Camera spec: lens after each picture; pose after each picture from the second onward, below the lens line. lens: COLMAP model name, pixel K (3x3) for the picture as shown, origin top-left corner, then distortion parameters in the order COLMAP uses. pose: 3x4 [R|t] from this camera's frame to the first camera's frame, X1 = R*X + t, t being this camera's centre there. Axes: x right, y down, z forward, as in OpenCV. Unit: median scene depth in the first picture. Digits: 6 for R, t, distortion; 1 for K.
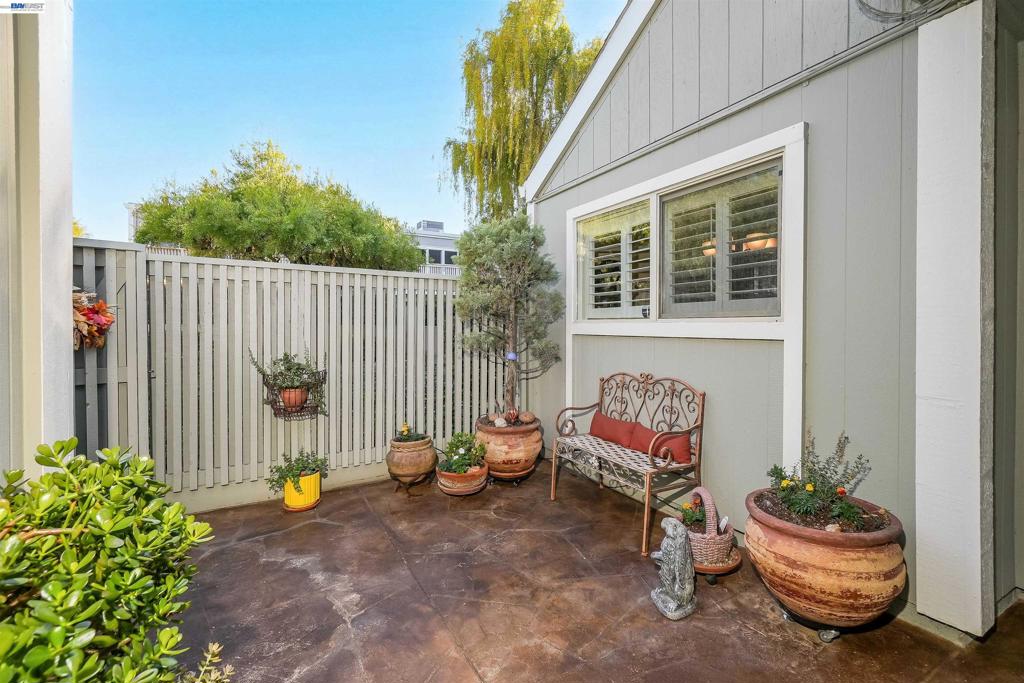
lens RADIAL K [[432.8, 0, 512.8], [0, 432.8, 334.1], [0, 0, 1]] dist [0.000343, 0.000326]
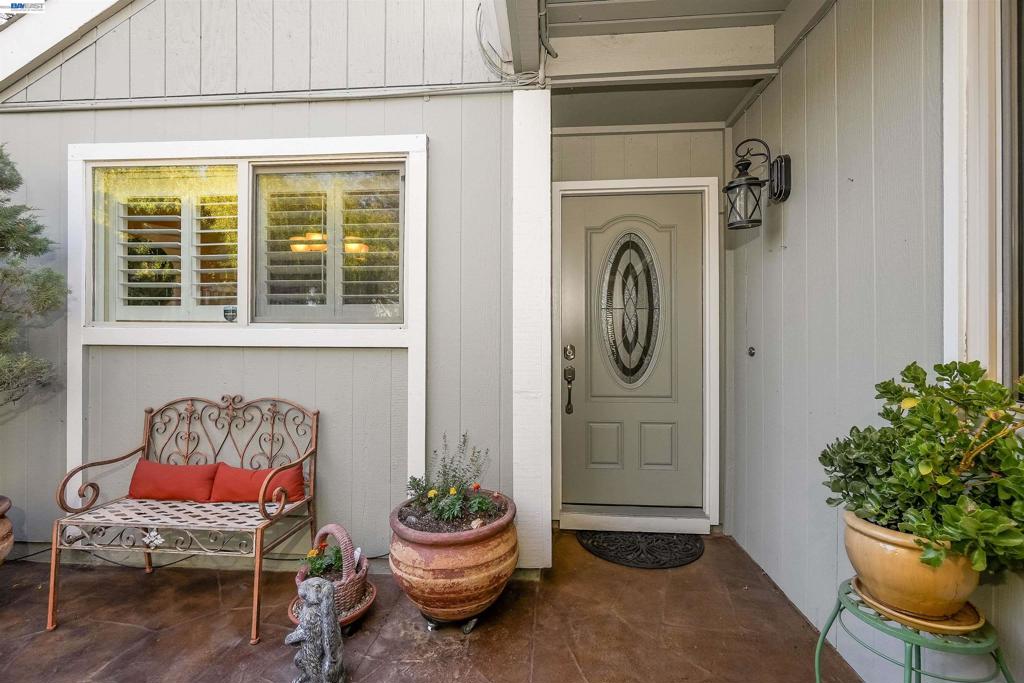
lens RADIAL K [[455.4, 0, 511.8], [0, 455.4, 337.6], [0, 0, 1]] dist [0.001754, 0.001064]
pose [[0.567267, -0.002704, 0.823529, -0.074831], [0.009370, 0.999951, -0.003170, -0.003106], [-0.823481, 0.009515, 0.567265, 0.161786]]
